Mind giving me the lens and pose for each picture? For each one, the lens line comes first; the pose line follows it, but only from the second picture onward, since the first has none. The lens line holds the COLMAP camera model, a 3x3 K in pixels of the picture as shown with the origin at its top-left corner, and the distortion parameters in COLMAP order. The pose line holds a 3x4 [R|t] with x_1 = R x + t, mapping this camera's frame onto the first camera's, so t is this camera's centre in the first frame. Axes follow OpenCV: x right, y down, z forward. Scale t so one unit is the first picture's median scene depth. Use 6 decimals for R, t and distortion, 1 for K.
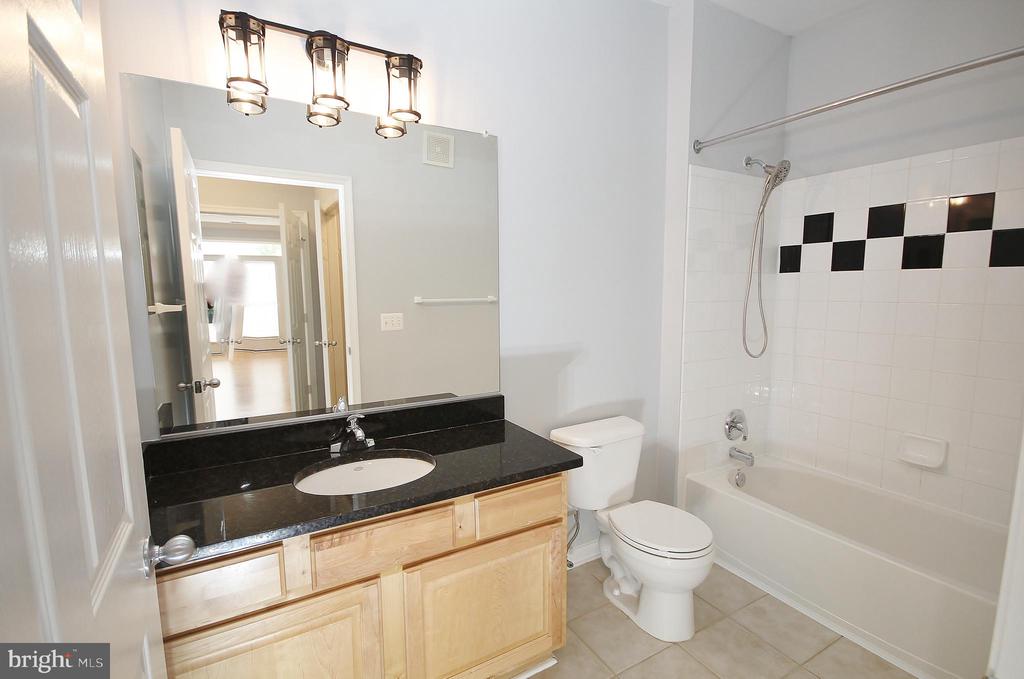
lens RADIAL K [[478.6, 0, 515.2], [0, 478.6, 340.9], [0, 0, 1]] dist [-0.000268, -0.000414]
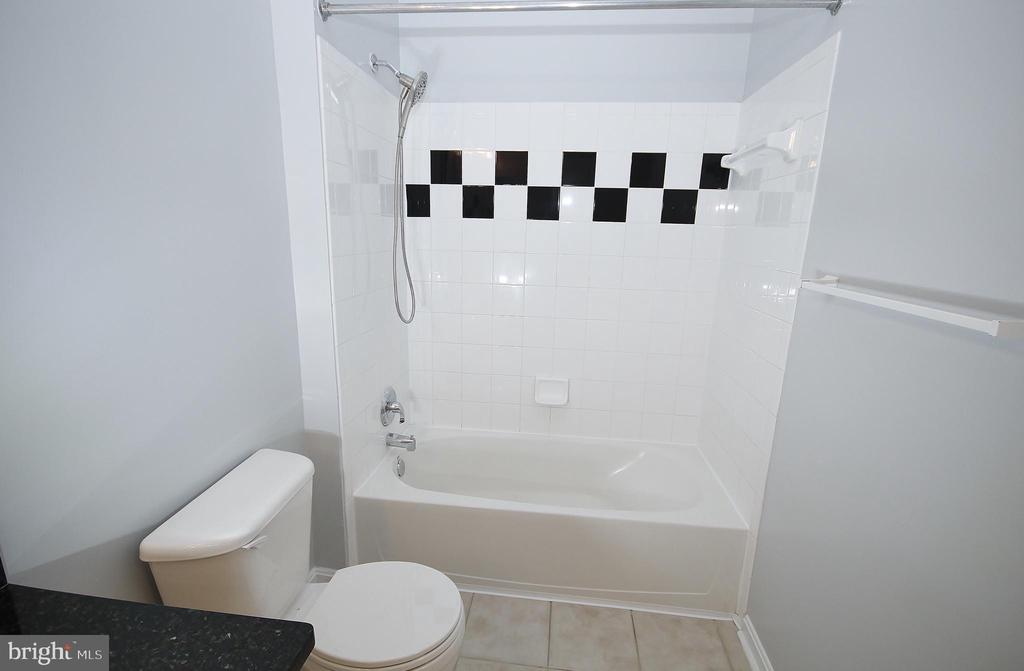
lens RADIAL K [[475.3, 0, 510.3], [0, 475.3, 338.2], [0, 0, 1]] dist [0.004183, -0.006119]
pose [[0.590760, -0.159604, 0.790904, -0.039555], [0.057871, 0.986097, 0.155768, -0.057134], [-0.804769, -0.046251, 0.591783, 0.391089]]
